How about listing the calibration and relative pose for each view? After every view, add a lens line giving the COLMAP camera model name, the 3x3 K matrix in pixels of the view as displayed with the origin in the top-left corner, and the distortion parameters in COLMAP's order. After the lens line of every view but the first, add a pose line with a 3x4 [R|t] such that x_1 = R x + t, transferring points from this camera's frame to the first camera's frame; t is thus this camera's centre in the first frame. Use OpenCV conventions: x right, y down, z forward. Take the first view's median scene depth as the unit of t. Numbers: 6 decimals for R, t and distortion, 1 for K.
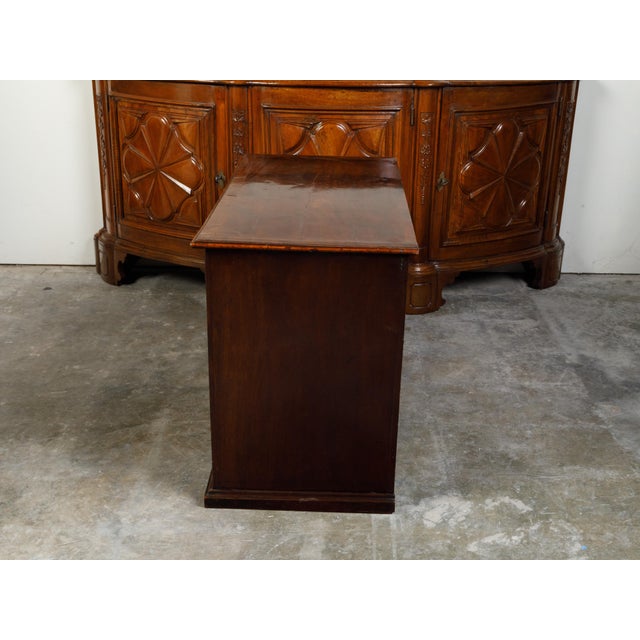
lens RADIAL K [[1062.5, 0, 331.3], [0, 1062.5, 328.4], [0, 0, 1]] dist [0.041859, 0.000000]
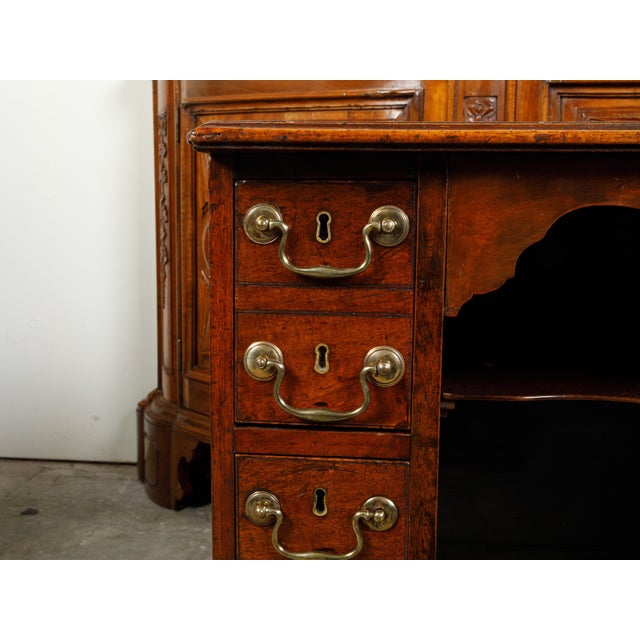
lens RADIAL K [[902.6, 0, 293.6], [0, 902.6, 319.1], [0, 0, 1]] dist [0.001229, 0.000000]
pose [[0.993483, 0.016794, -0.112736, -0.115465], [-0.040856, 0.975830, -0.214678, -0.042806], [0.106406, 0.217885, 0.970157, 0.656294]]
